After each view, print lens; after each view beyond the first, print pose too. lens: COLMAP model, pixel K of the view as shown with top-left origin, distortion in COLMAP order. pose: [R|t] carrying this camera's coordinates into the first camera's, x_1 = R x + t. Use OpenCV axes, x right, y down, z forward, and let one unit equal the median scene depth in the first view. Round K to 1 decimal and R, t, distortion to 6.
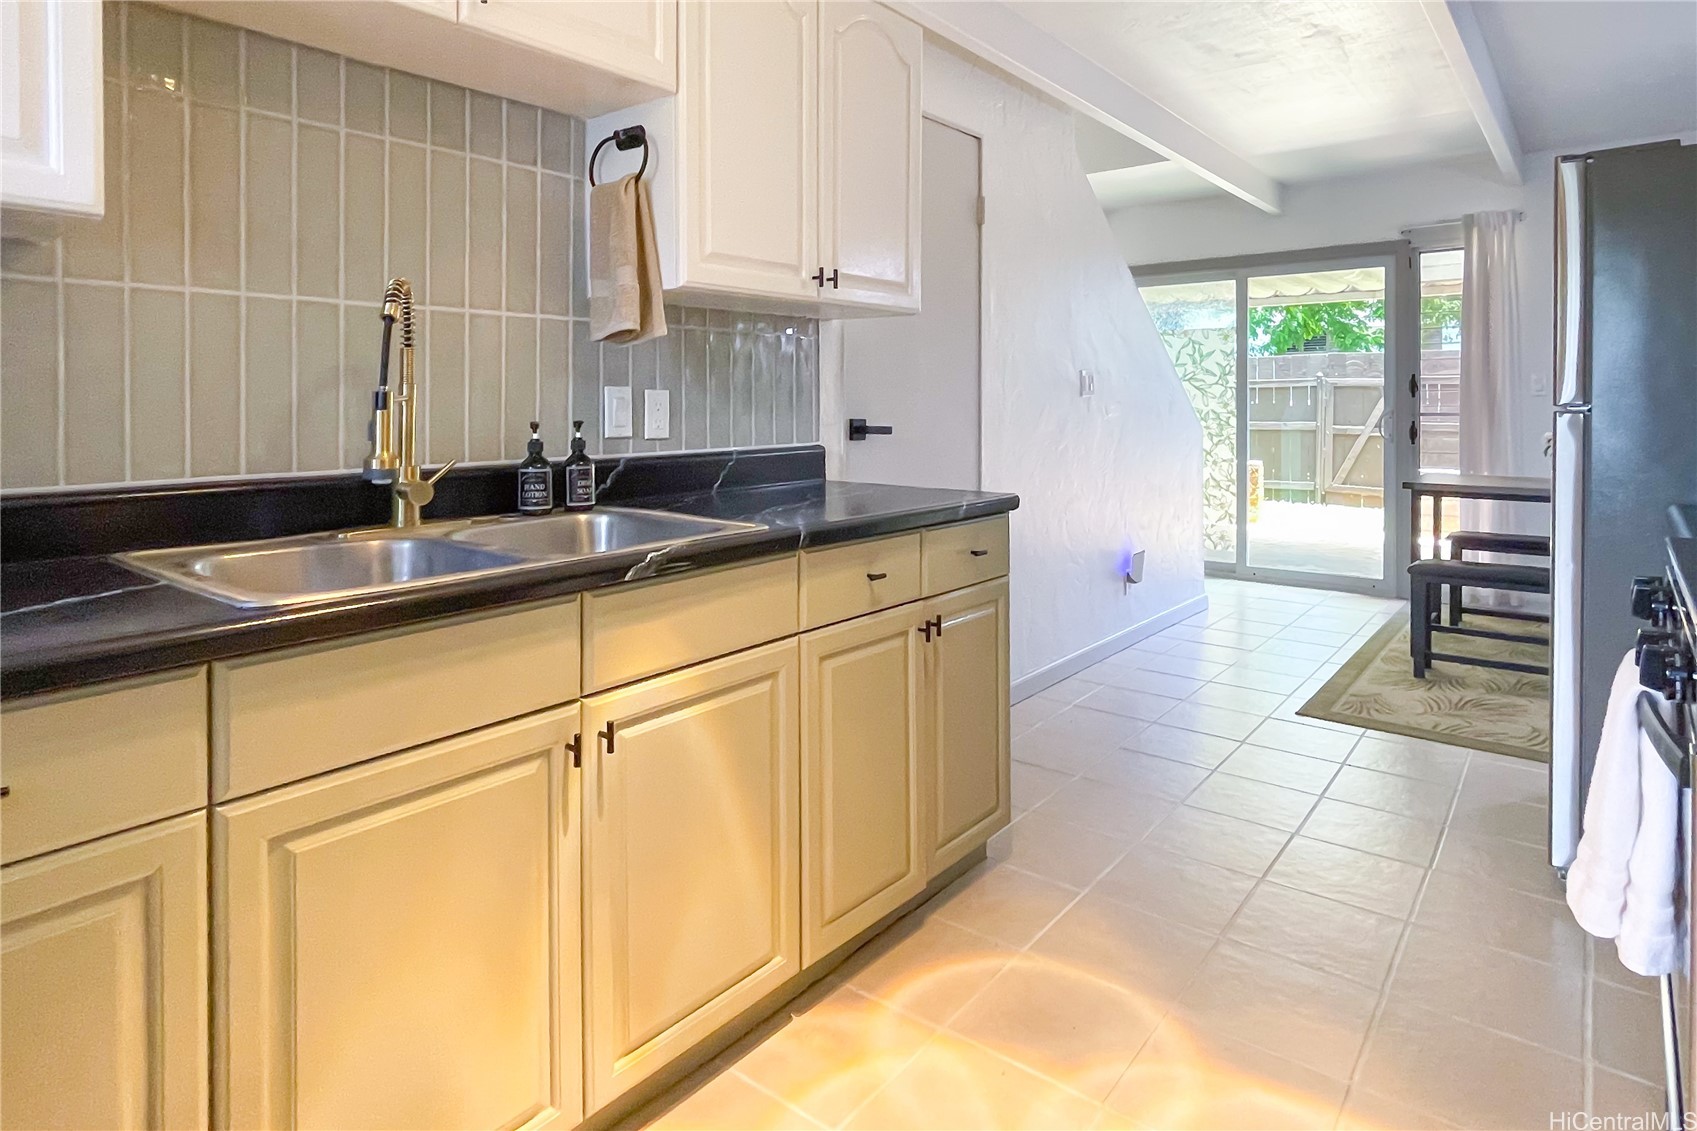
lens RADIAL K [[957.6, 0, 851.7], [0, 957.6, 407.0], [0, 0, 1]] dist [-0.001966, 0.001460]
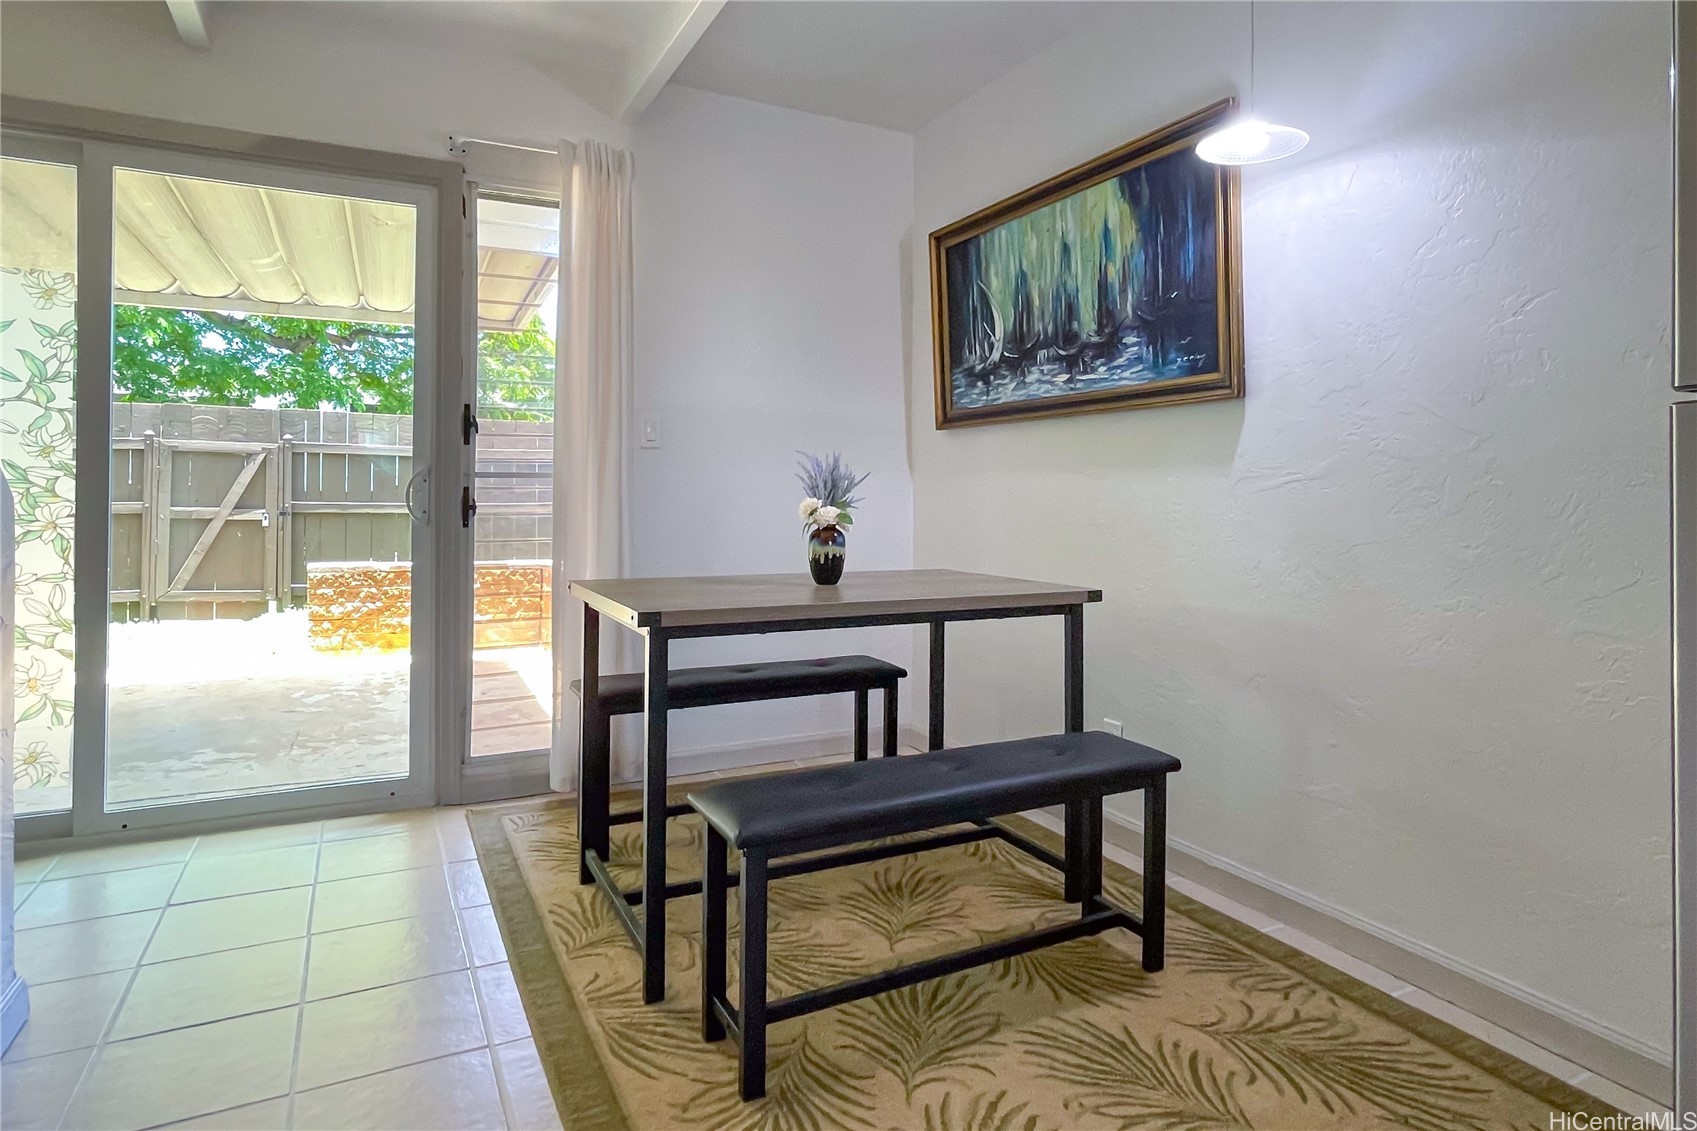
lens RADIAL K [[914.9, 0, 850.8], [0, 914.9, 490.7], [0, 0, 1]] dist [-0.001103, -0.000960]
pose [[0.397974, 0.008890, 0.917354, 0.158036], [-0.005972, 0.999957, -0.007099, 0.017402], [-0.917377, -0.002653, 0.398010, 0.504973]]
